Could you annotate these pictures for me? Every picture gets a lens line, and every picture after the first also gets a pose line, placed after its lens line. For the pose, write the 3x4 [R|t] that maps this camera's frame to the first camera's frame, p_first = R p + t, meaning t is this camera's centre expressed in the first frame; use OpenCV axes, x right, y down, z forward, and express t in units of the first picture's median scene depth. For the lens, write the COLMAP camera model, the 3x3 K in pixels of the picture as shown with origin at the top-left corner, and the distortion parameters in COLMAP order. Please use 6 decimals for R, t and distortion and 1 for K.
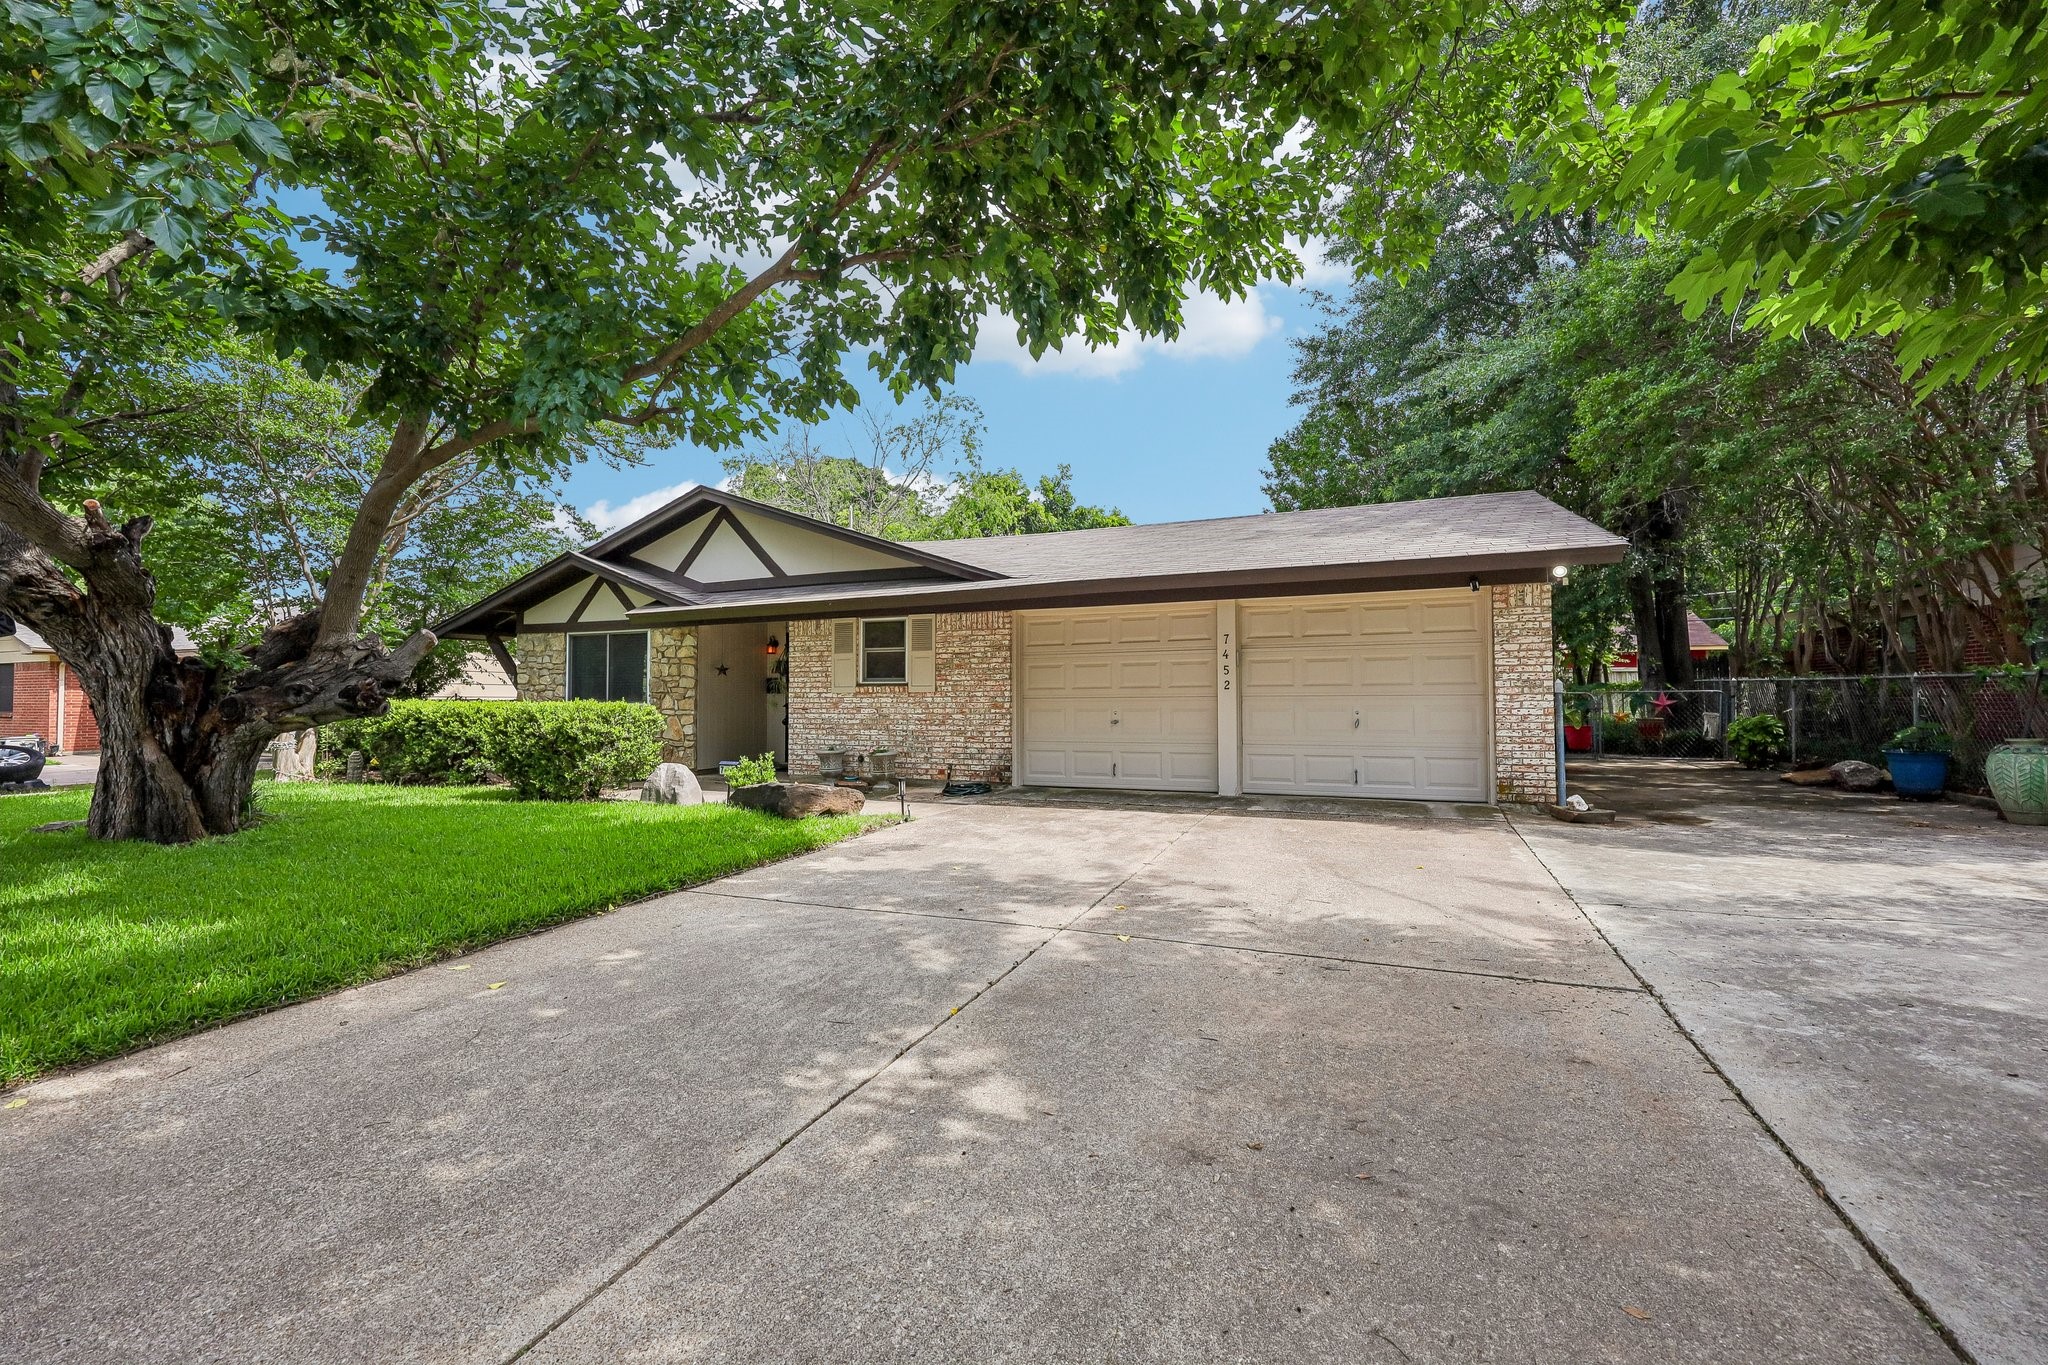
lens RADIAL K [[825.2, 0, 1026.7], [0, 825.2, 673.6], [0, 0, 1]] dist [0.000839, -0.000065]
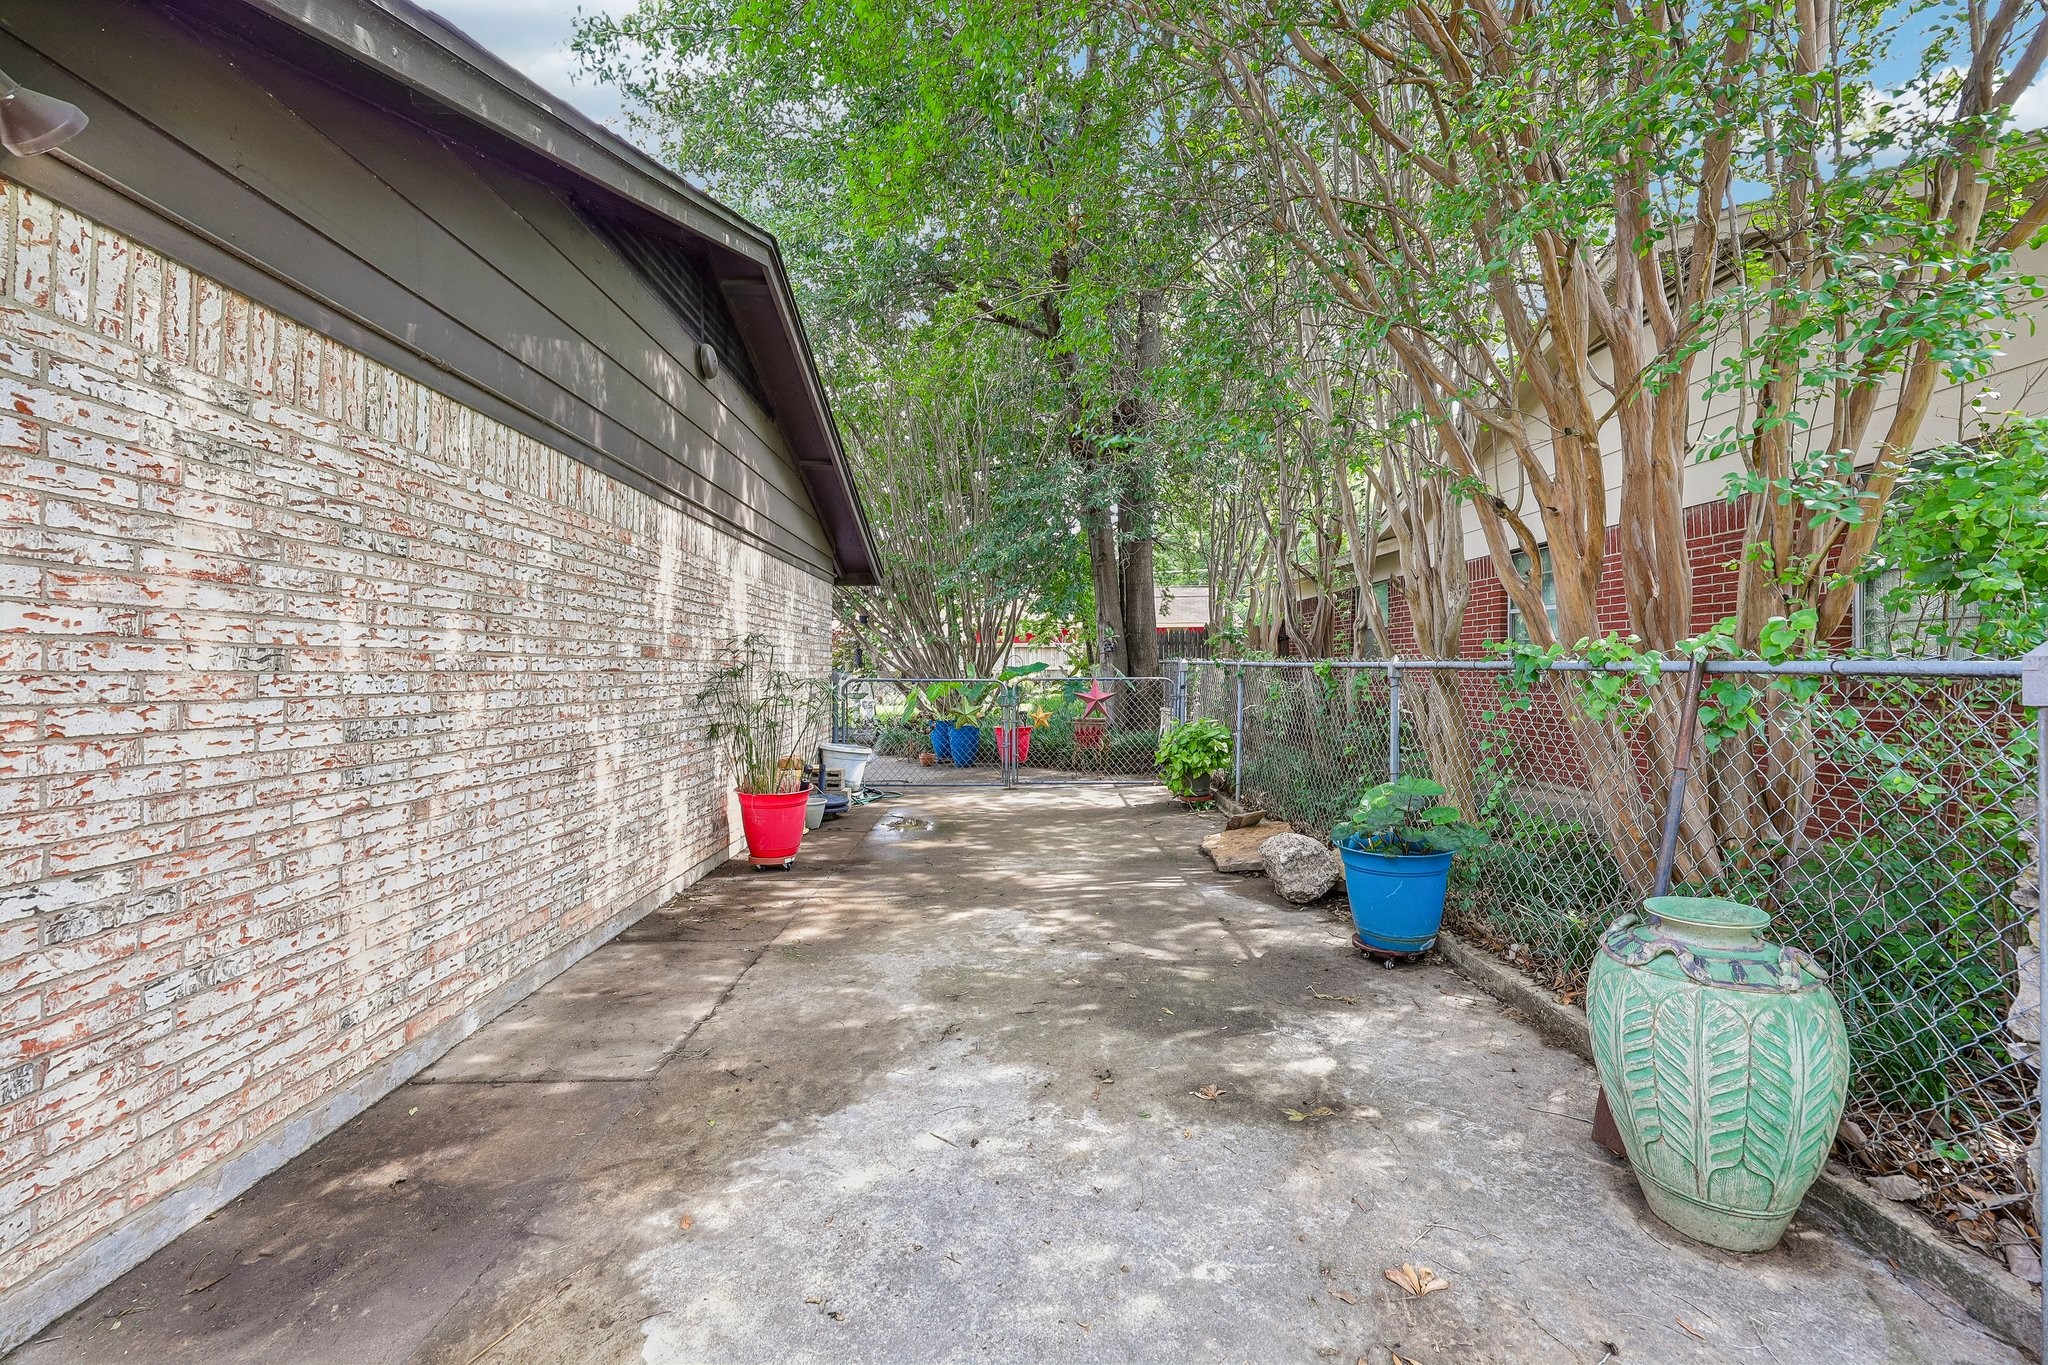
lens RADIAL K [[825.2, 0, 1026.7], [0, 825.2, 673.6], [0, 0, 1]] dist [0.000839, -0.000065]
pose [[0.913014, 0.004578, 0.407902, 0.678060], [-0.018678, 0.999357, 0.030591, -0.002106], [-0.407500, -0.035549, 0.912513, 0.642245]]
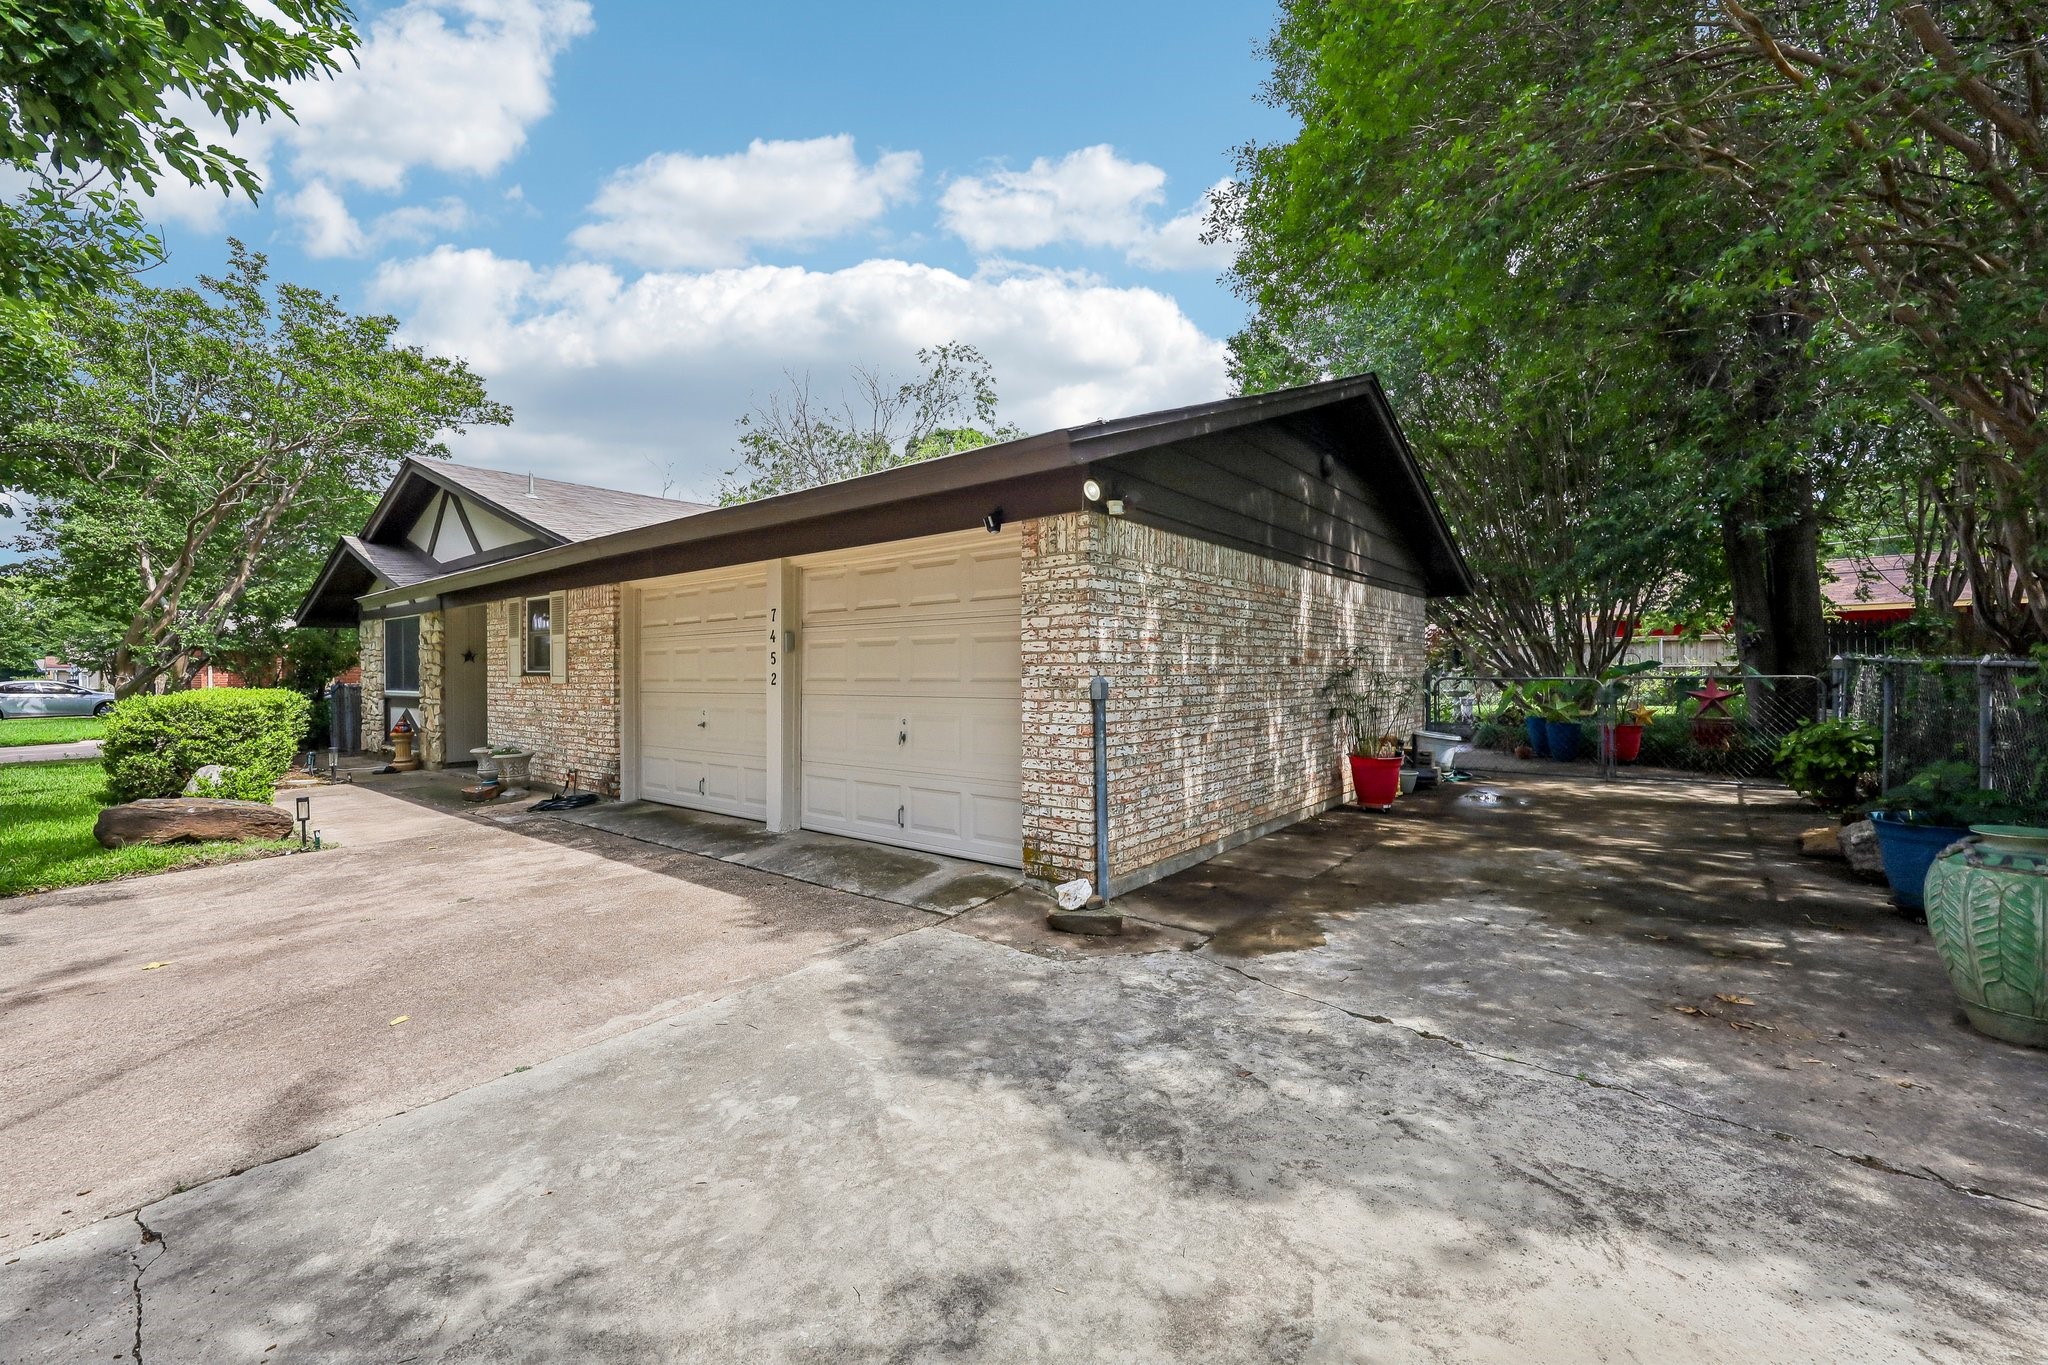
lens RADIAL K [[825.2, 0, 1026.7], [0, 825.2, 673.6], [0, 0, 1]] dist [0.000839, -0.000065]
pose [[0.962017, -0.000688, -0.272988, 0.643371], [0.010663, 0.999328, 0.035059, -0.013772], [0.272781, -0.036638, 0.961378, 0.360461]]
